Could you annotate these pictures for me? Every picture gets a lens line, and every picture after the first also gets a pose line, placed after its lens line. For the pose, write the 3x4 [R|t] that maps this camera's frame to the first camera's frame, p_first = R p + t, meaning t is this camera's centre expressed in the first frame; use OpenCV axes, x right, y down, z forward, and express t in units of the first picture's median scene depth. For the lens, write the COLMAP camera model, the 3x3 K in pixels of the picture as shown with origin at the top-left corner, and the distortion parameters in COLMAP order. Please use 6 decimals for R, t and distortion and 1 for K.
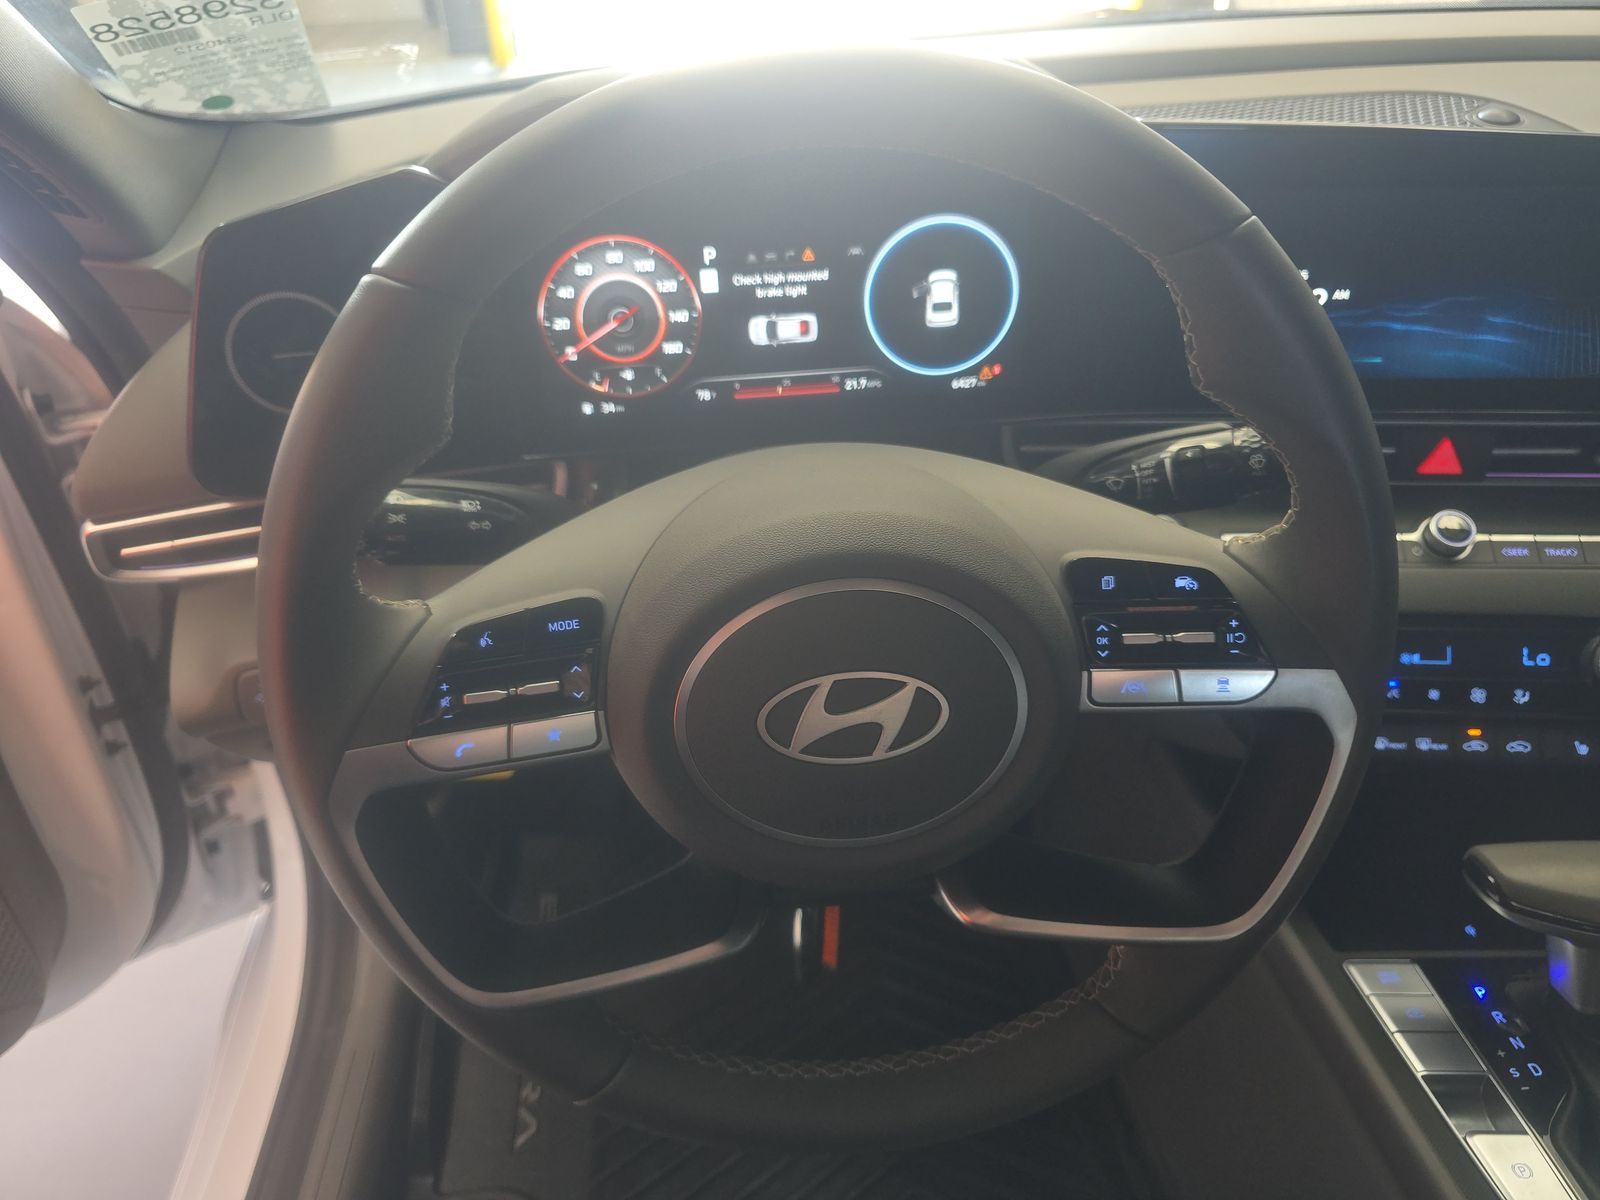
lens RADIAL K [[1069.7, 0, 798.3], [0, 1069.7, 613.0], [0, 0, 1]] dist [0.010365, -0.020544]
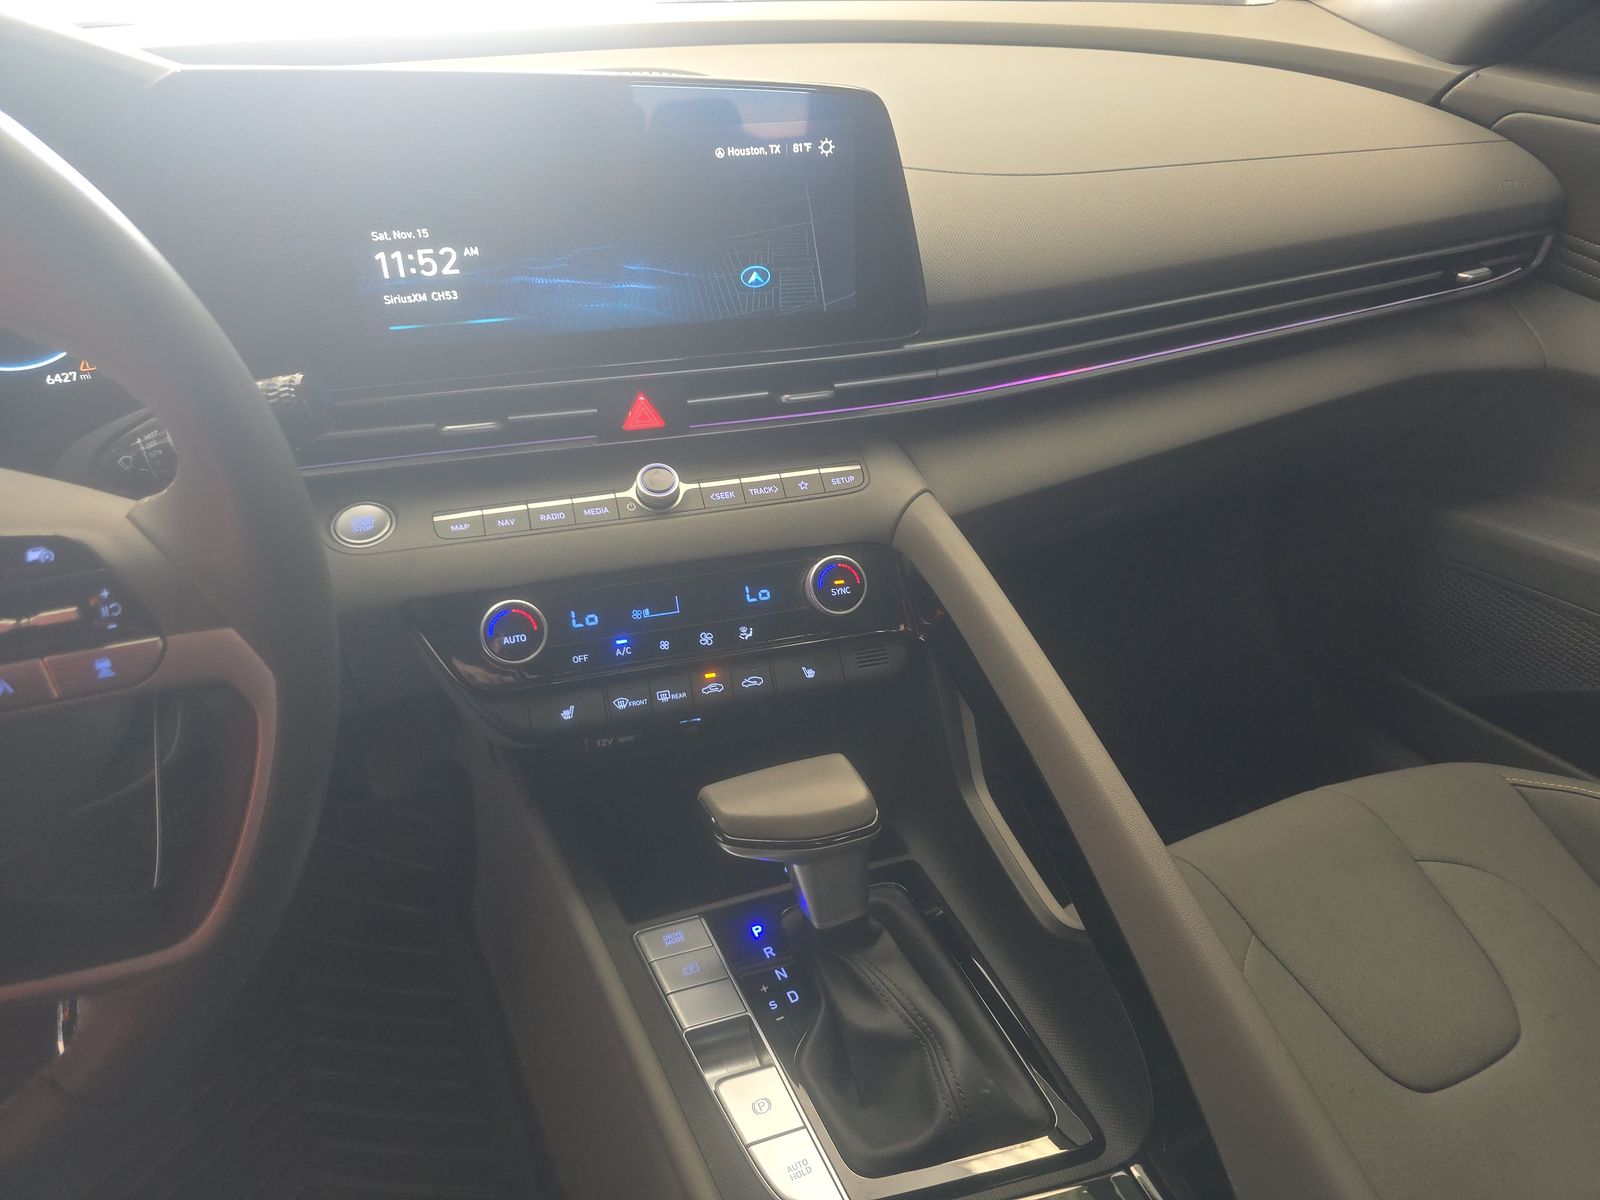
lens RADIAL K [[1069.7, 0, 793.7], [0, 1069.7, 598.1], [0, 0, 1]] dist [0.010365, -0.020544]
pose [[0.936919, -0.150543, 0.315466, 0.399548], [0.166342, 0.985786, -0.023603, 0.076387], [-0.307429, 0.074589, 0.948643, 0.014911]]
